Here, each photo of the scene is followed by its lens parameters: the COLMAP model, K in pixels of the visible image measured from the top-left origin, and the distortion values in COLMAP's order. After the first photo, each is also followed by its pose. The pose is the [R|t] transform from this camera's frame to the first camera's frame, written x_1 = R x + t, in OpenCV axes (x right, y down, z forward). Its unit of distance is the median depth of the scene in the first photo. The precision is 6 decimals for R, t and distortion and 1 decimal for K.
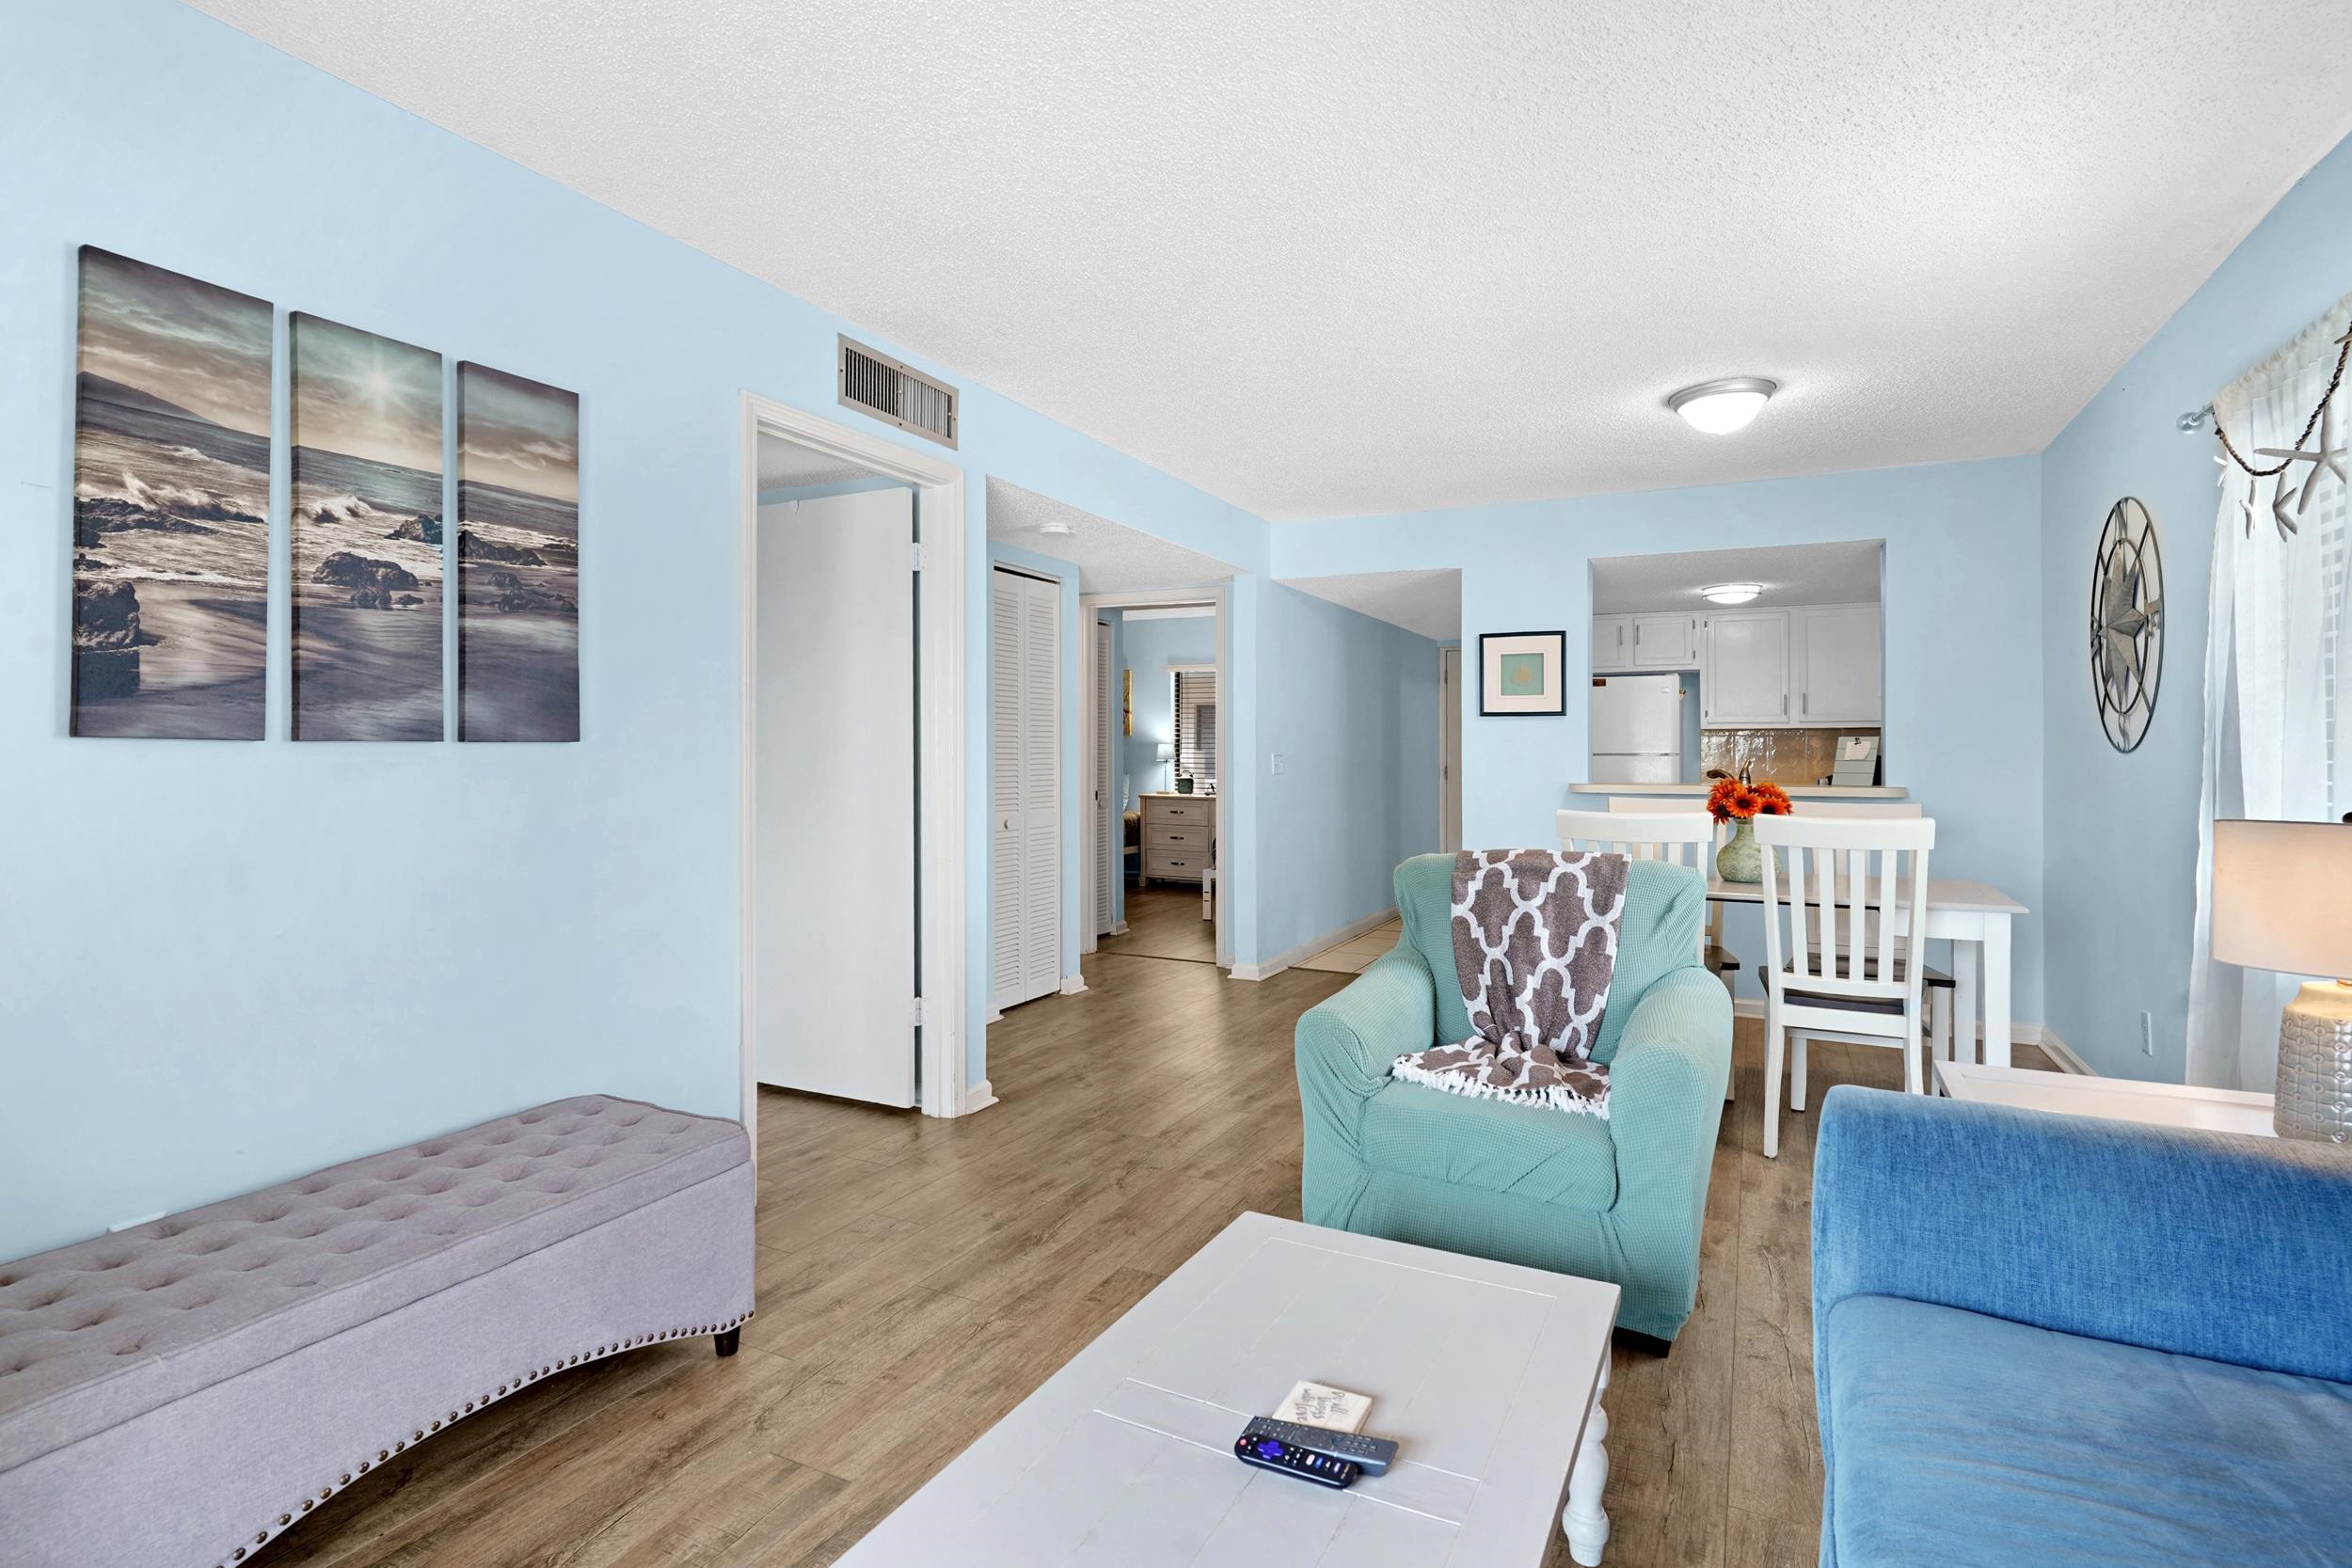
lens RADIAL K [[1145.6, 0, 1130.6], [0, 1145.6, 767.3], [0, 0, 1]] dist [-0.010969, 0.005325]
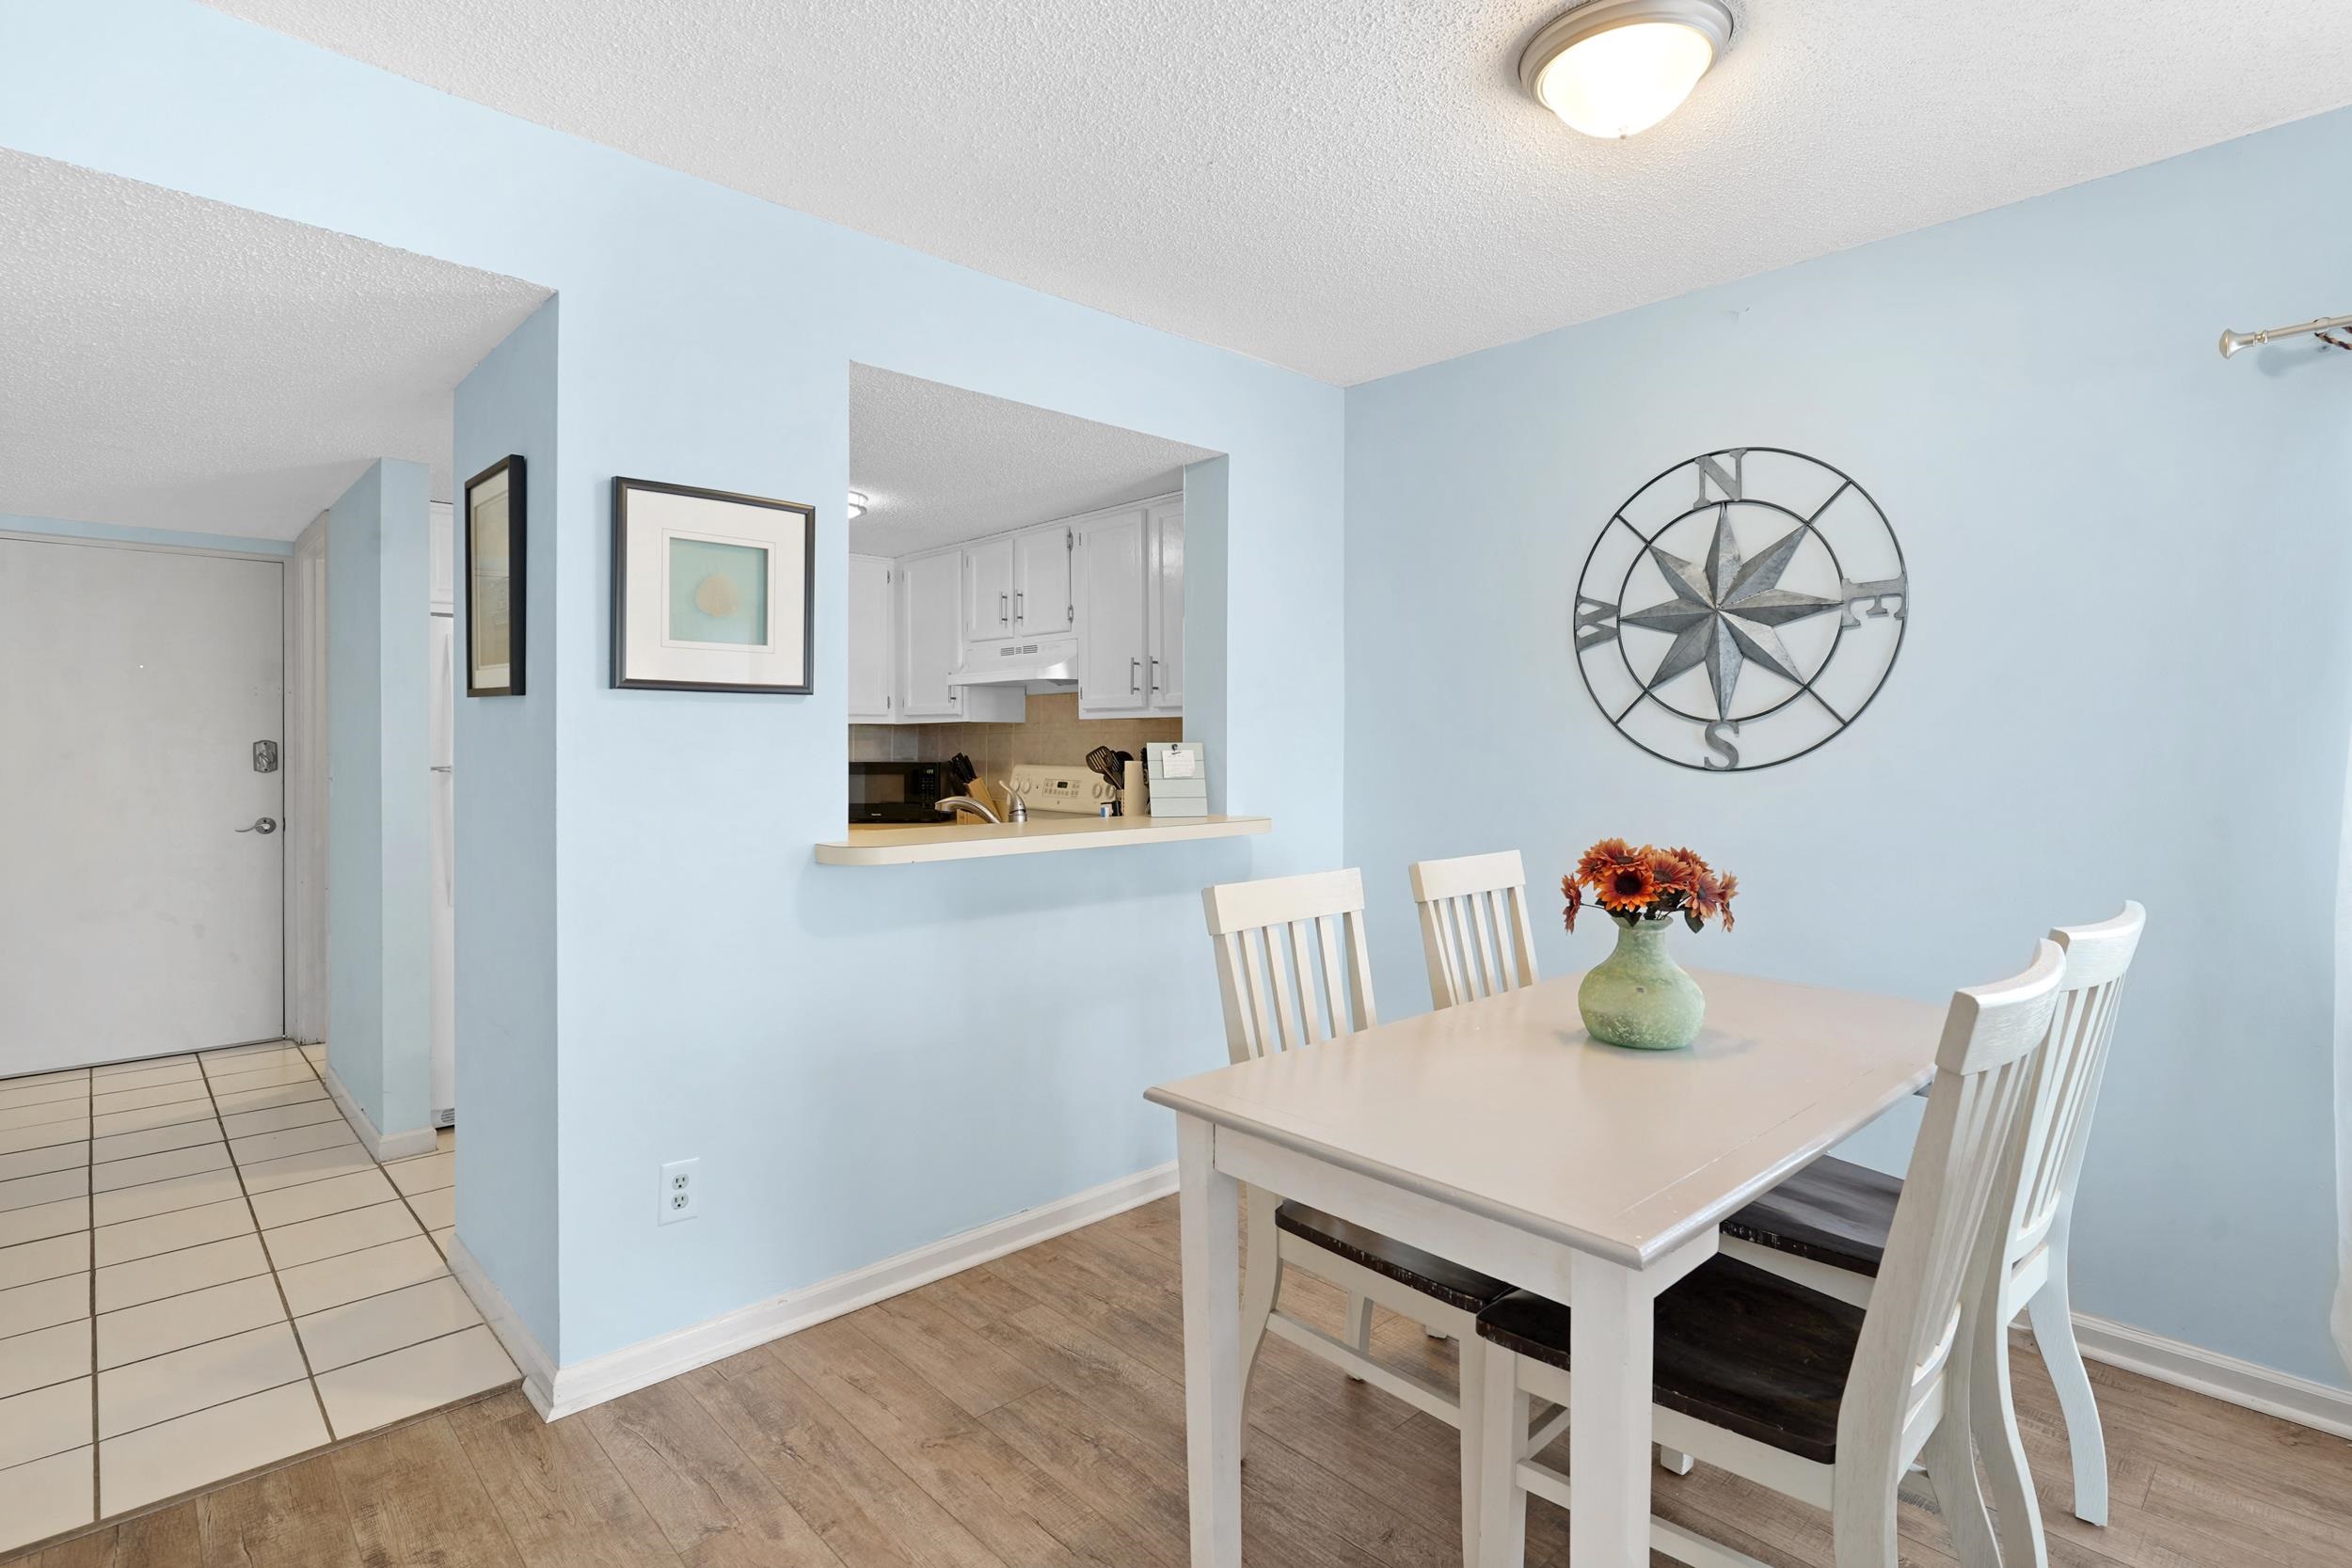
lens RADIAL K [[1145.6, 0, 1160.7], [0, 1145.6, 750.3], [0, 0, 1]] dist [-0.010969, 0.005325]
pose [[0.328702, -0.006363, 0.944412, -0.002087], [0.010740, 0.999938, 0.002999, -0.058842], [-0.944373, 0.009158, 0.328749, 1.819529]]
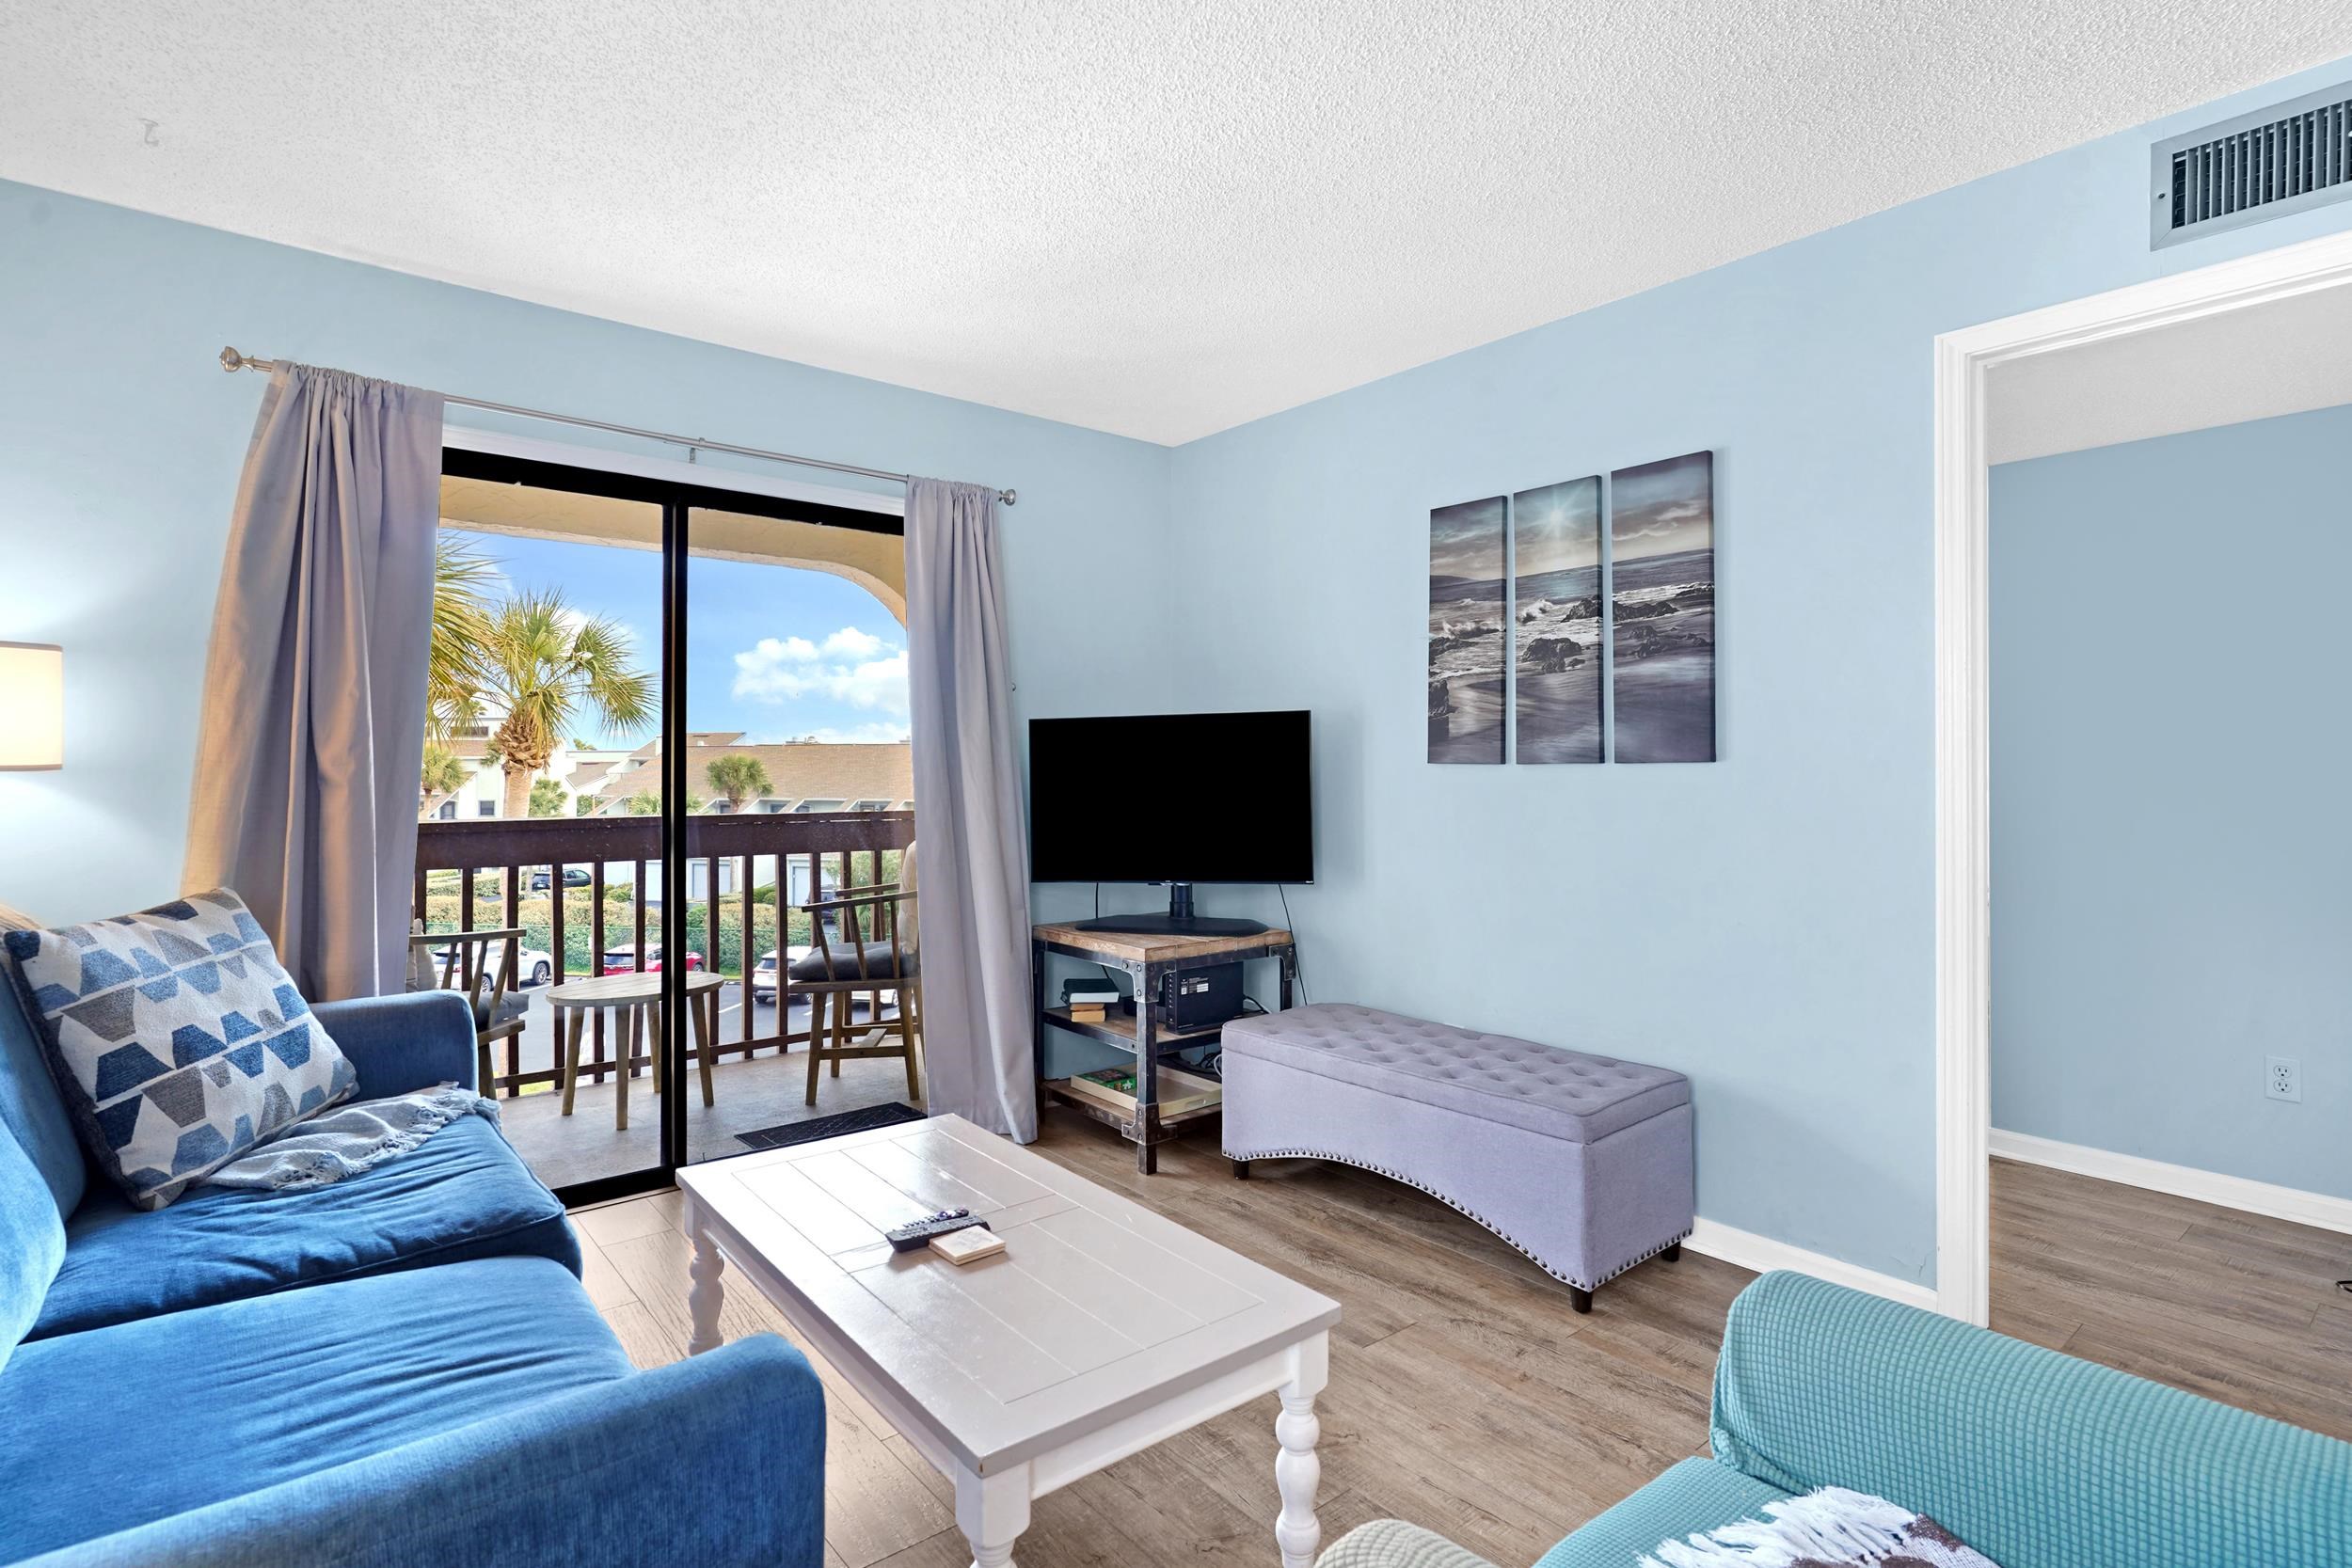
lens RADIAL K [[1145.6, 0, 1179.5], [0, 1145.6, 773.3], [0, 0, 1]] dist [-0.010969, 0.005325]
pose [[-0.373874, 0.003125, -0.927474, 0.851131], [-0.013204, 0.999875, 0.008692, -0.016412], [0.927385, 0.015496, -0.373786, 1.077381]]
